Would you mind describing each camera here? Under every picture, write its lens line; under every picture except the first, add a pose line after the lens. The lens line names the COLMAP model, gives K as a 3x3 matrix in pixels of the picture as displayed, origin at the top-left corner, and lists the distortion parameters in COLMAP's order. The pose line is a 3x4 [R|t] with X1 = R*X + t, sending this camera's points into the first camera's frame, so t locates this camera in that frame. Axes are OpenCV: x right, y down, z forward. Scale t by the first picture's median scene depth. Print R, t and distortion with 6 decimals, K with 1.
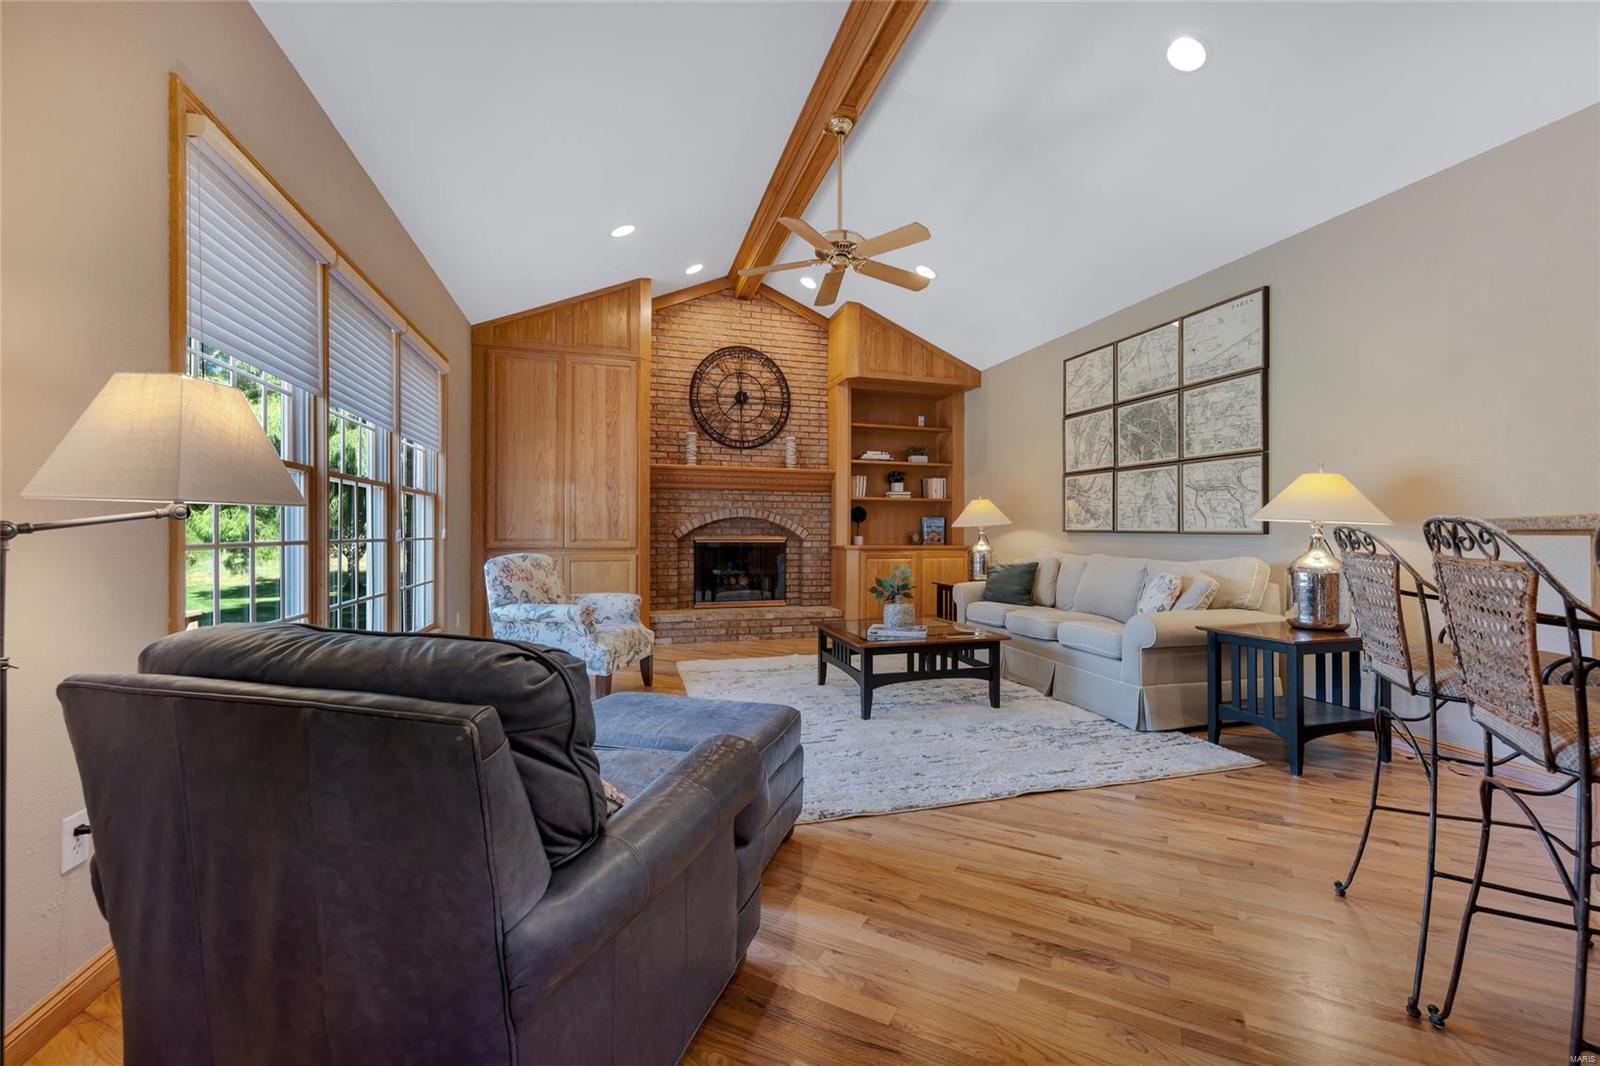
lens RADIAL K [[647.3, 0, 804.1], [0, 647.3, 532.0], [0, 0, 1]] dist [0.009545, -0.001724]
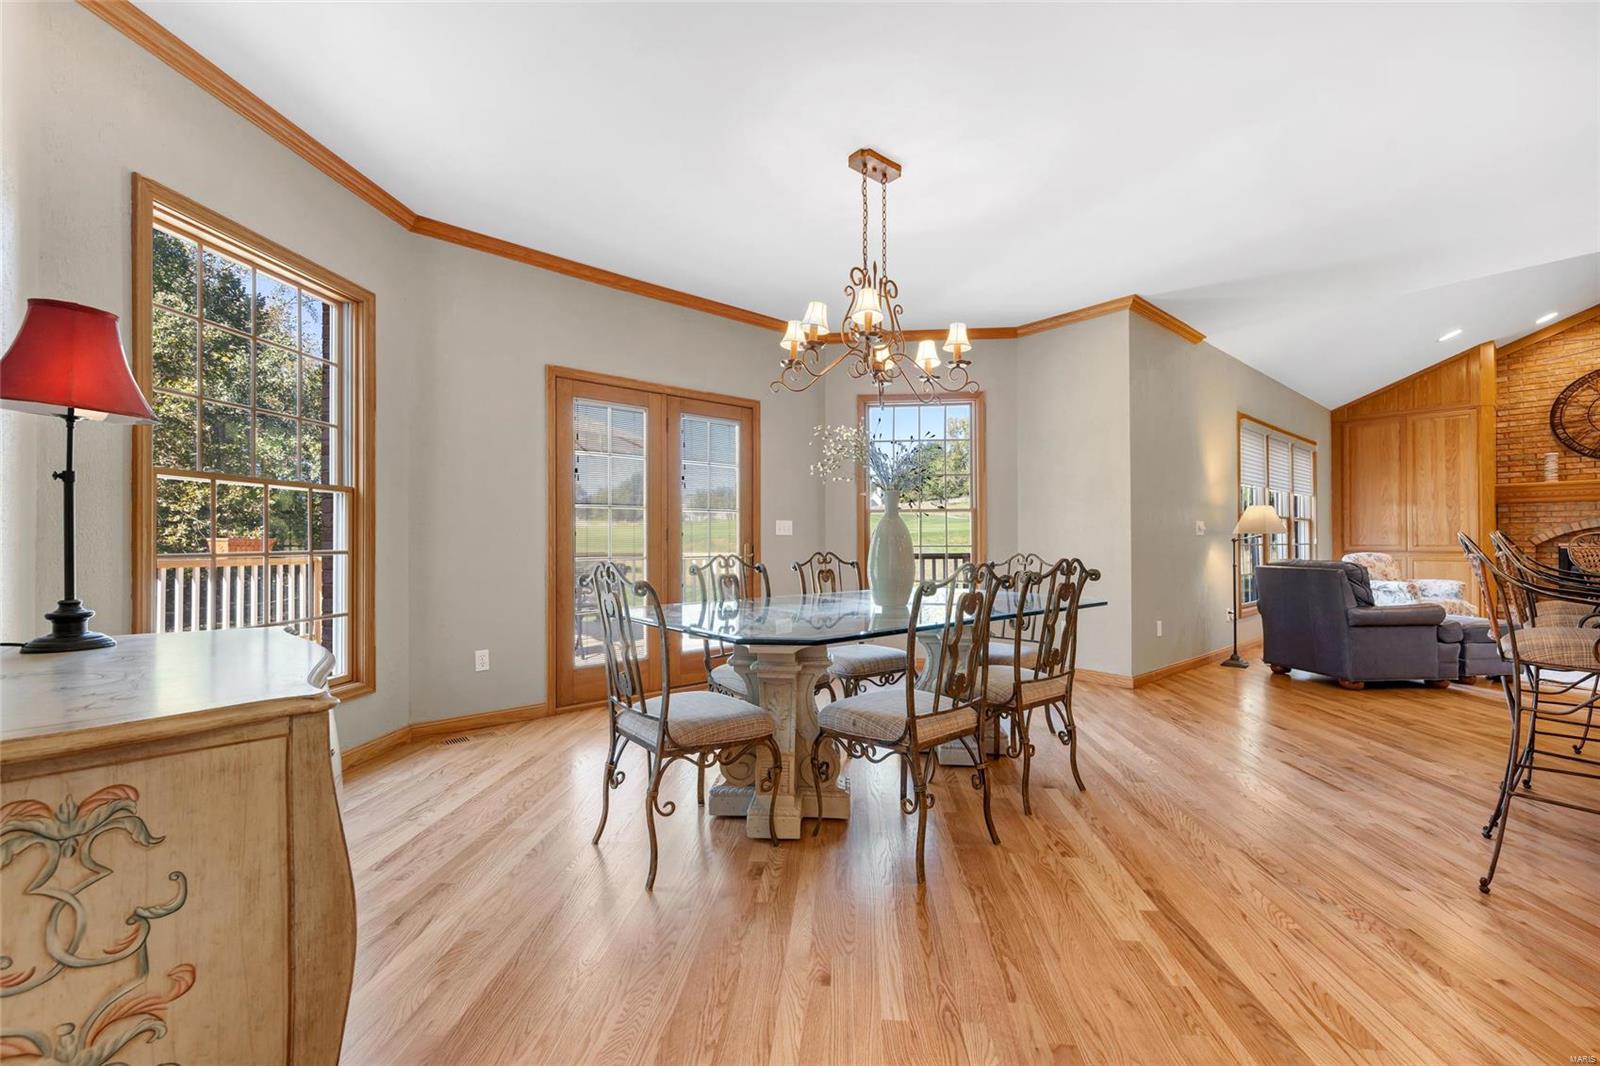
lens RADIAL K [[647.3, 0, 805.0], [0, 647.3, 535.6], [0, 0, 1]] dist [0.009545, -0.001724]
pose [[0.411196, -0.009505, -0.911498, 0.387515], [0.003478, 0.999955, -0.008858, -0.001005], [0.911541, 0.000472, 0.411210, -0.787342]]
